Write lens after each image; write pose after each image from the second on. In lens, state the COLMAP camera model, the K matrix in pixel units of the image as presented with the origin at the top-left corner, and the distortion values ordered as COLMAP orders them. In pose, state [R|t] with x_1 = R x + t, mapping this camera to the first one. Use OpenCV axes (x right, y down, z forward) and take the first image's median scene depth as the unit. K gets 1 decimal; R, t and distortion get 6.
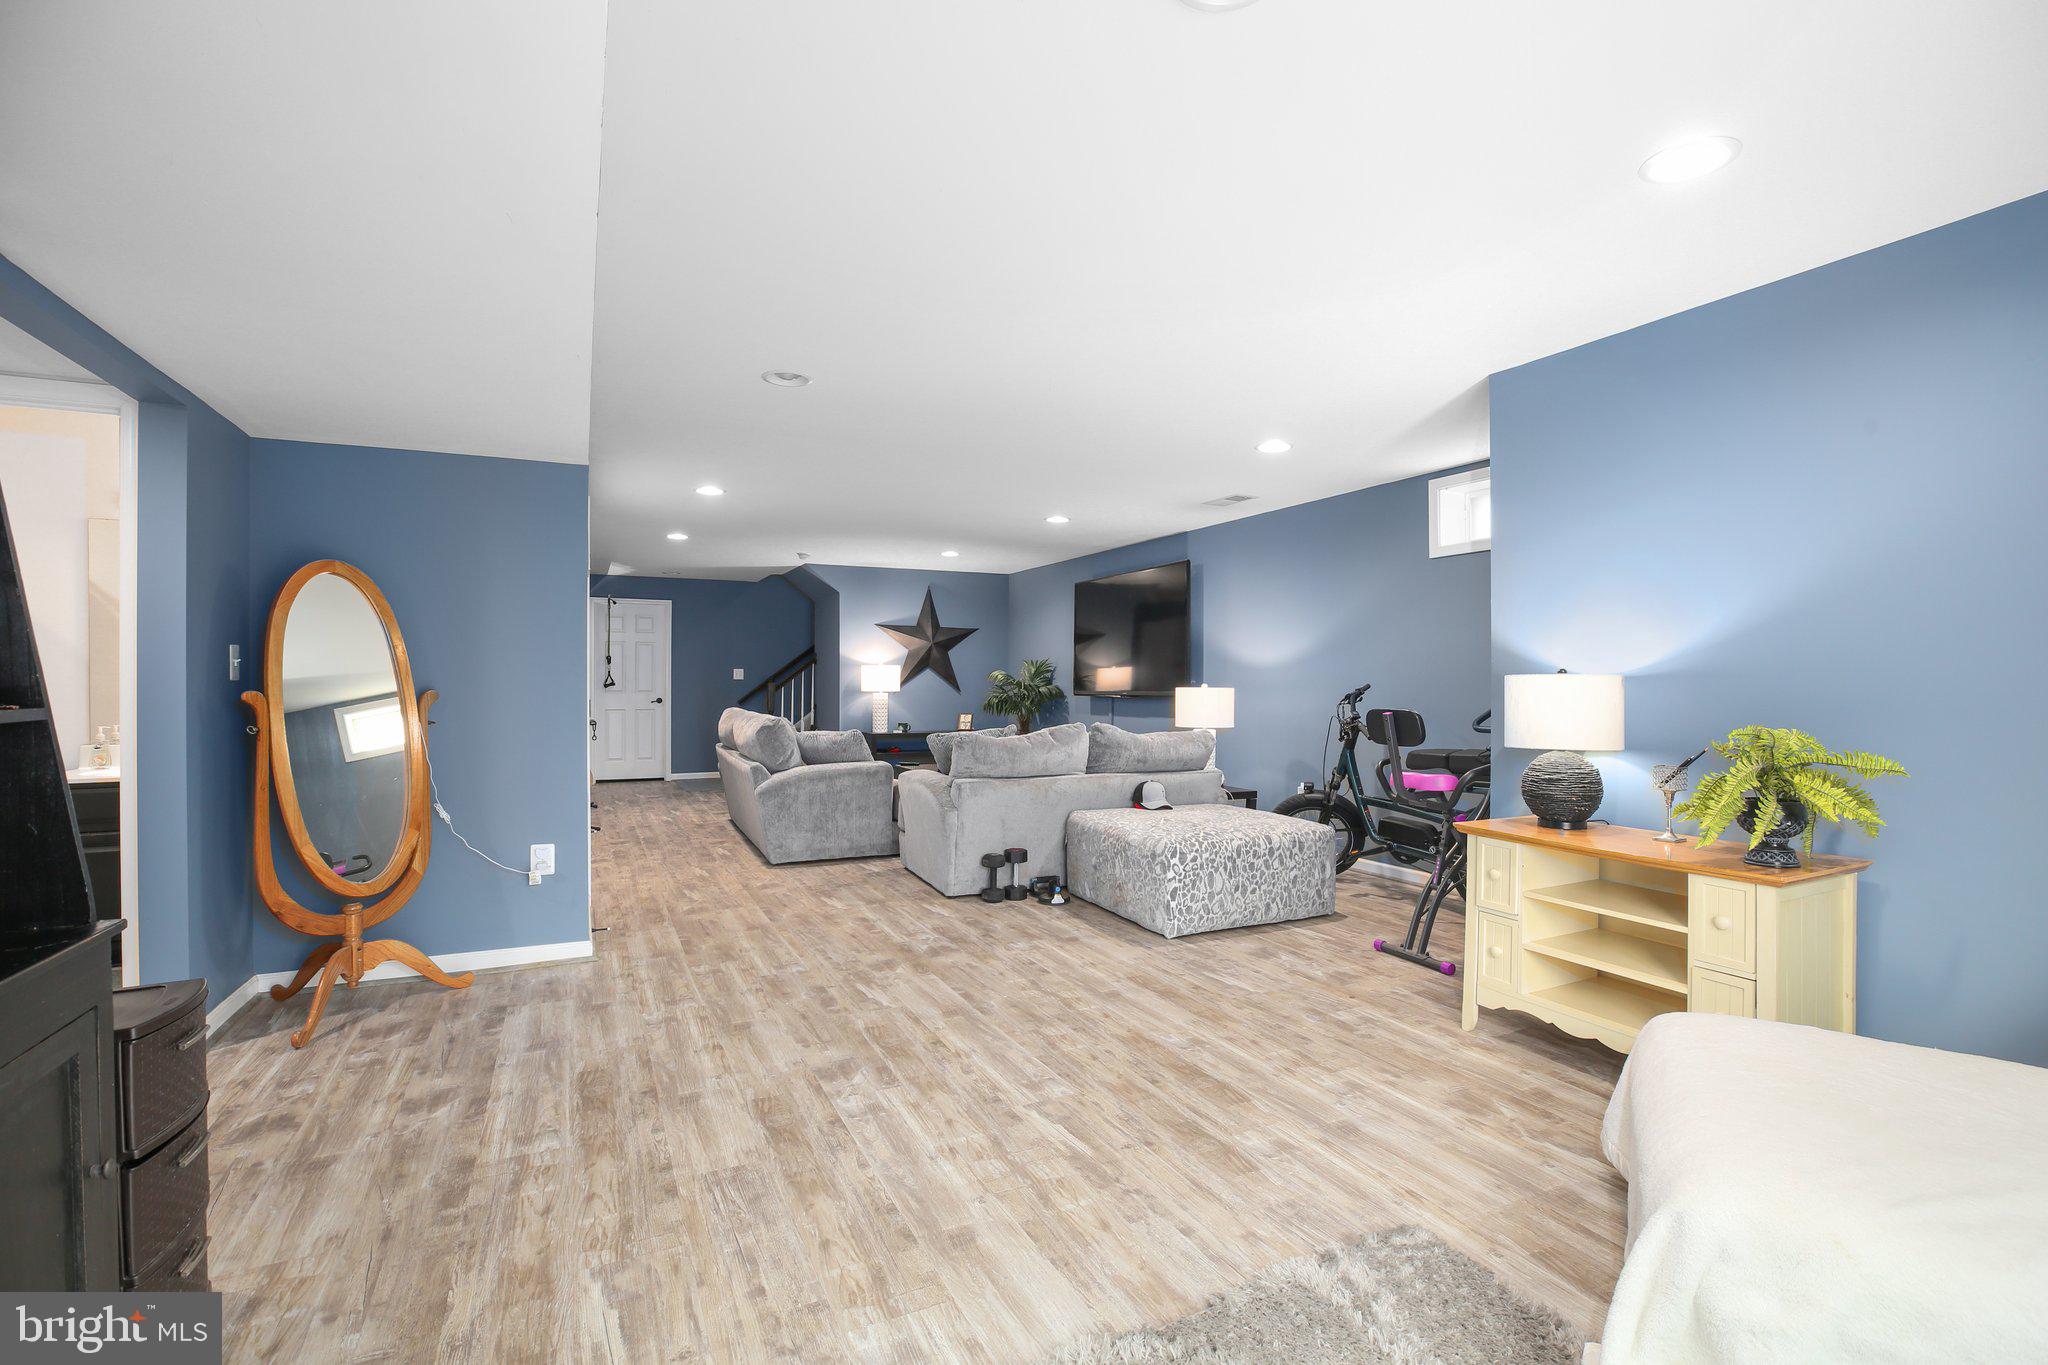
lens RADIAL K [[934.4, 0, 1028.0], [0, 934.4, 681.2], [0, 0, 1]] dist [-0.028660, 0.003788]
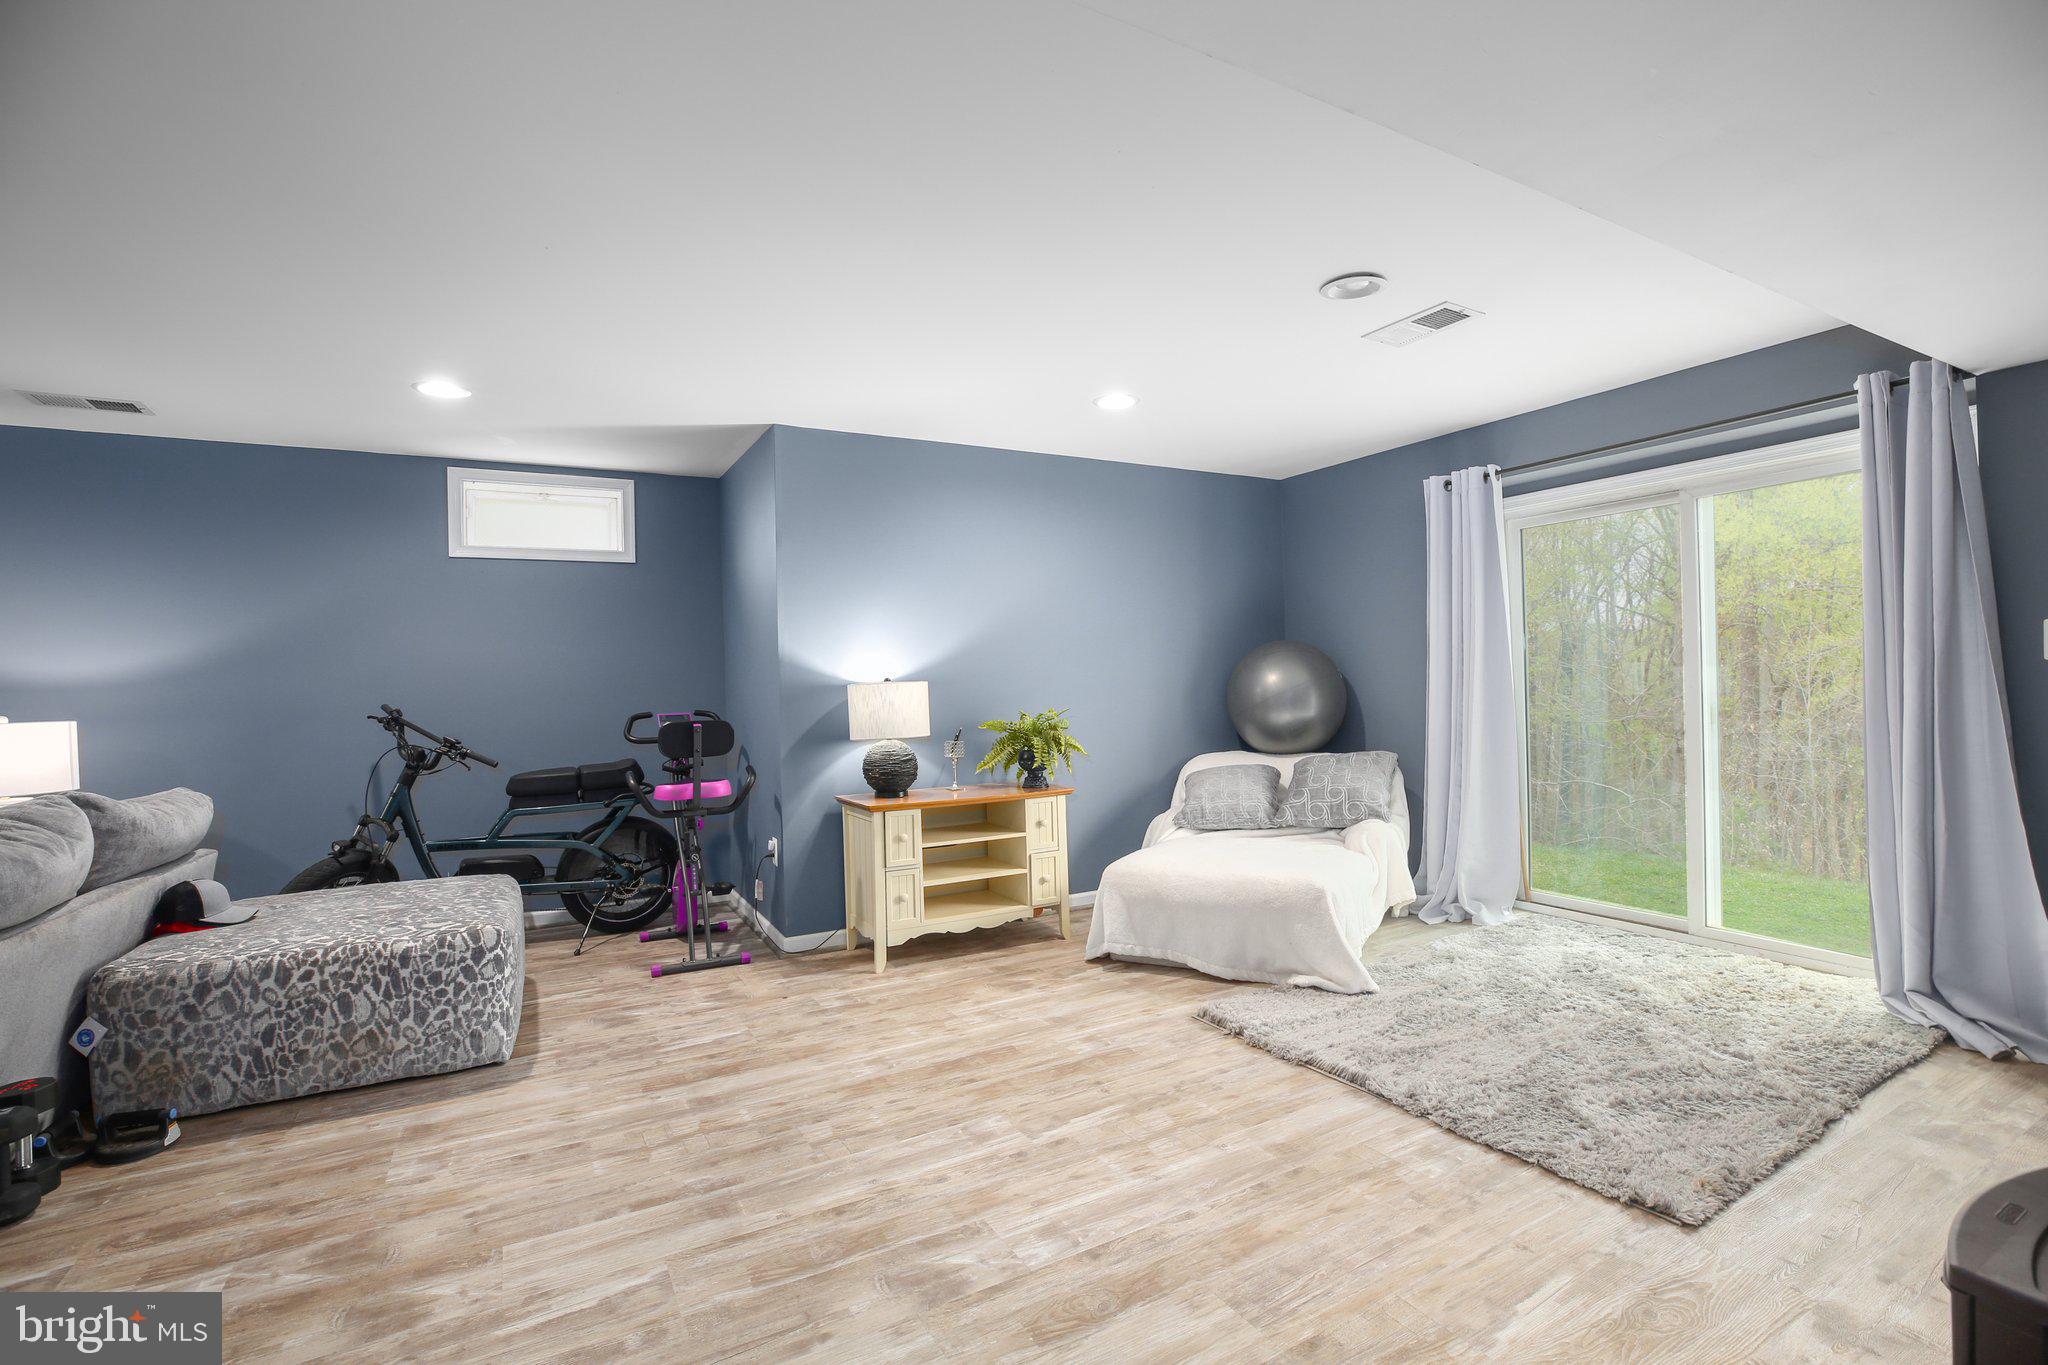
lens RADIAL K [[934.4, 0, 1037.3], [0, 934.4, 683.9], [0, 0, 1]] dist [-0.028660, 0.003788]
pose [[-0.065819, 0.001766, 0.997830, -0.791014], [0.024129, 0.999709, -0.000178, -0.000845], [-0.997540, 0.024065, -0.065842, 0.881330]]
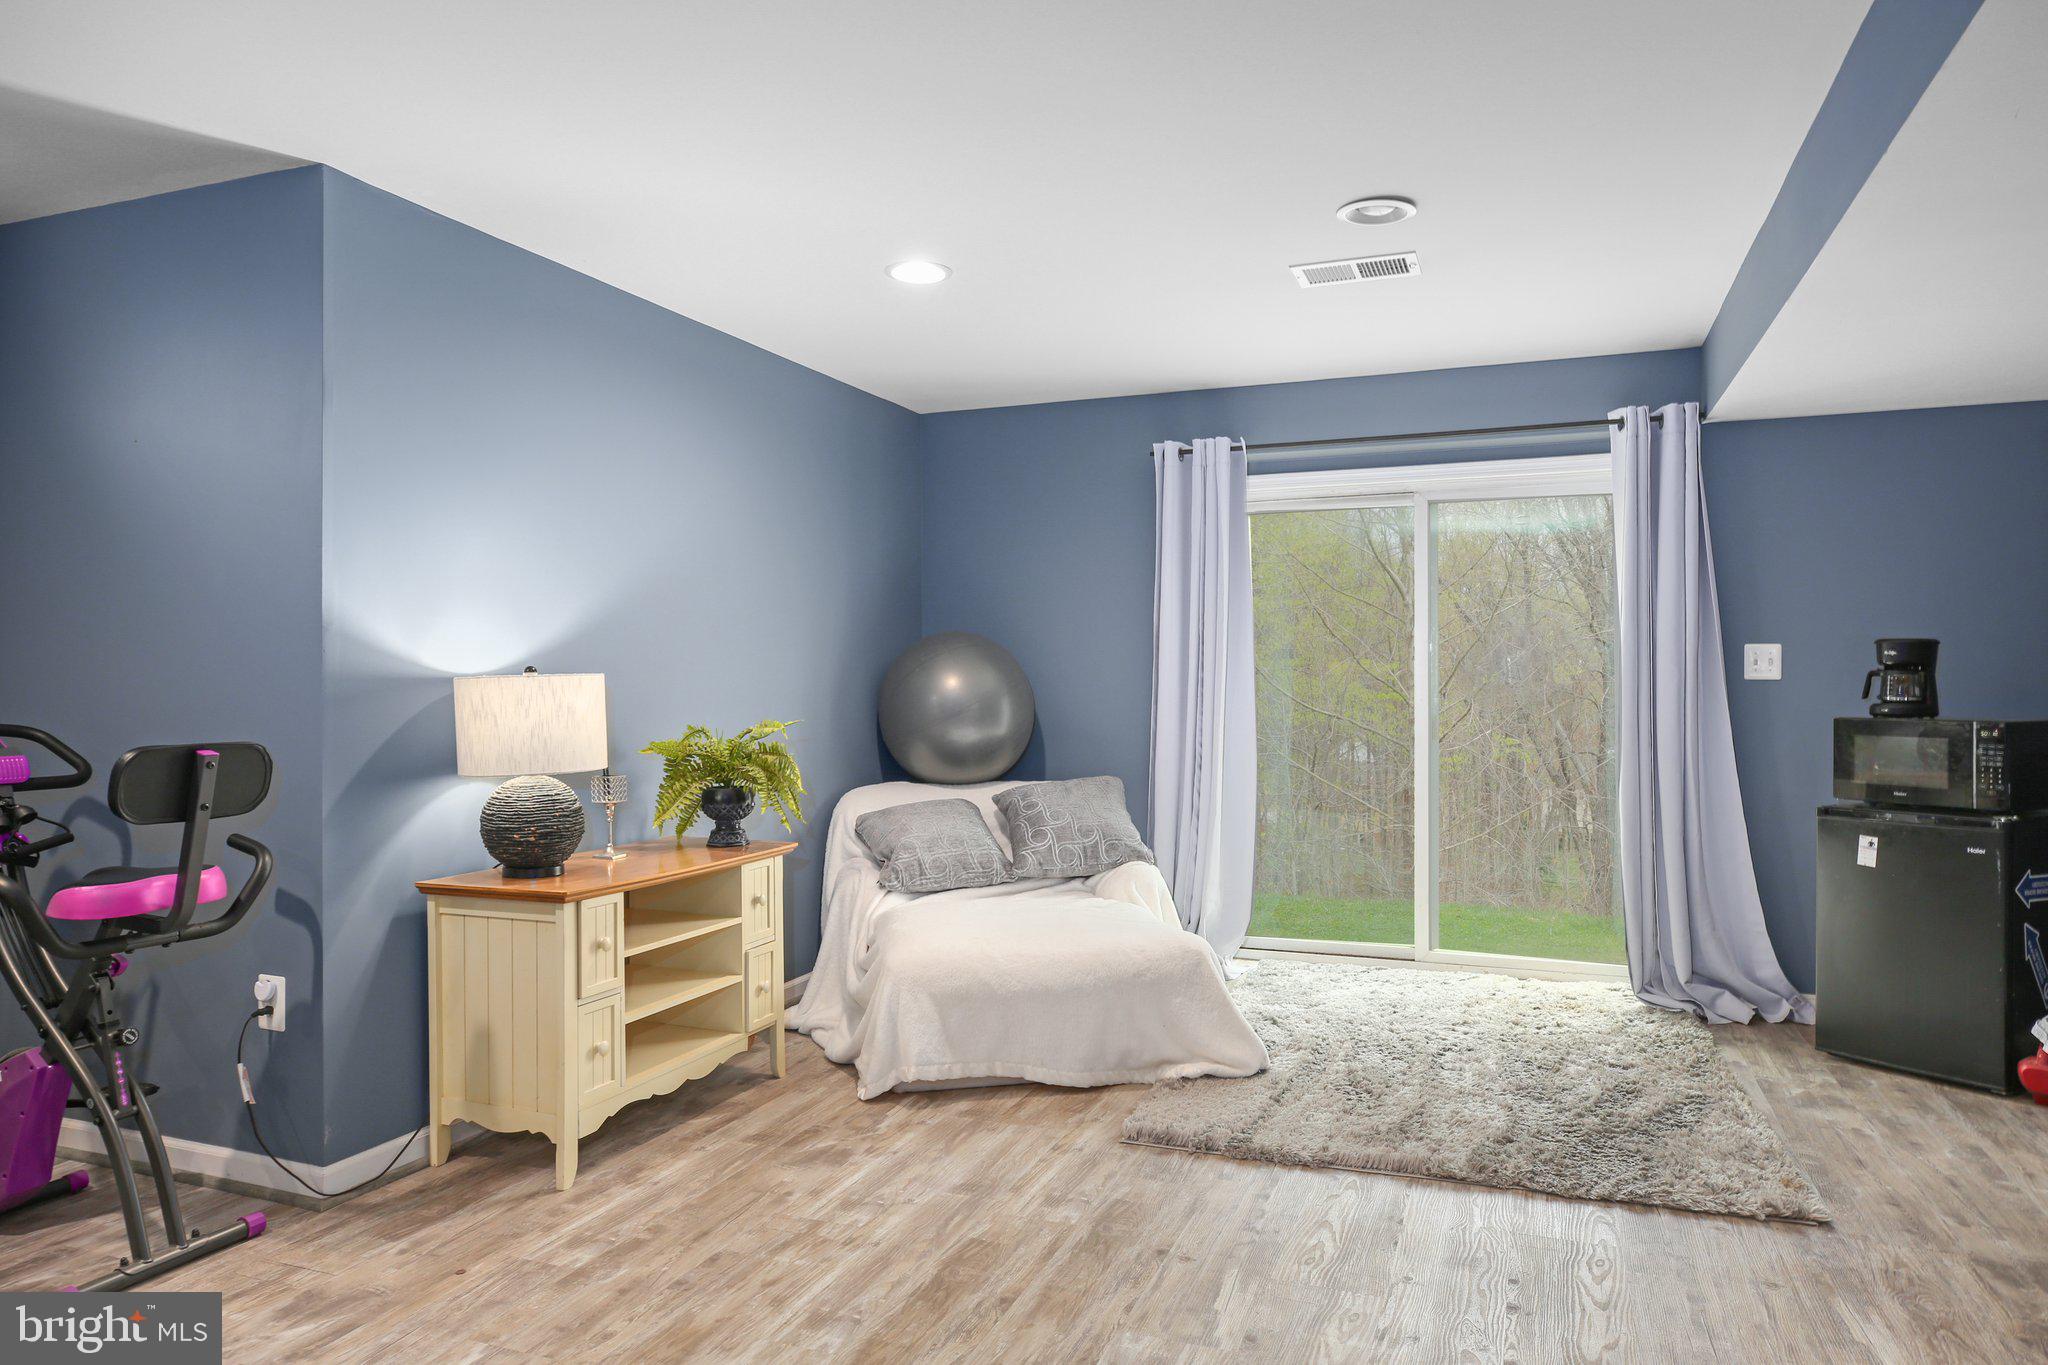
lens RADIAL K [[1291.9, 0, 1032.2], [0, 1291.9, 682.8], [0, 0, 1]] dist [0.002295, 0.002765]
pose [[-0.678862, 0.001188, 0.734265, -0.482281], [0.002671, 0.999996, 0.000852, -0.000711], [-0.734261, 0.002539, -0.678863, 1.429525]]
